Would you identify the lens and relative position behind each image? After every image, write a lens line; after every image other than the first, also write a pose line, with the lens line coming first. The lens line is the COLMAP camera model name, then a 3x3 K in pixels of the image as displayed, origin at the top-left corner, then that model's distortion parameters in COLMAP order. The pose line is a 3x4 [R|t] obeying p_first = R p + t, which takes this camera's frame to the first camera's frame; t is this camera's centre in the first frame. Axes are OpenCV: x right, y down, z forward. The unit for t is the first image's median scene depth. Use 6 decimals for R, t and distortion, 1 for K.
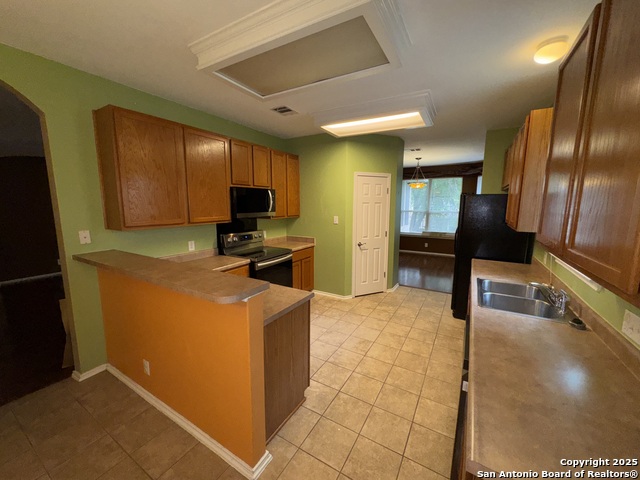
lens RADIAL K [[256.9, 0, 318.5], [0, 256.9, 240.6], [0, 0, 1]] dist [-0.000362, -0.000053]
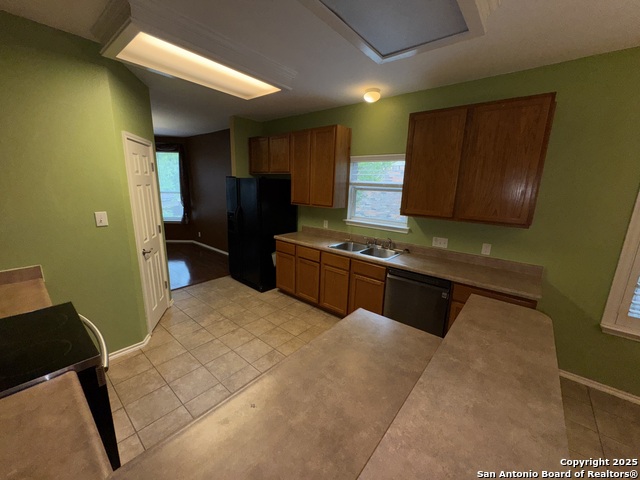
lens RADIAL K [[256.9, 0, 318.5], [0, 256.9, 239.4], [0, 0, 1]] dist [-0.000362, -0.000053]
pose [[0.159014, -0.207918, 0.965134, -0.423236], [0.120697, 0.974334, 0.190014, -0.095262], [-0.979871, 0.086274, 0.180028, 0.529650]]
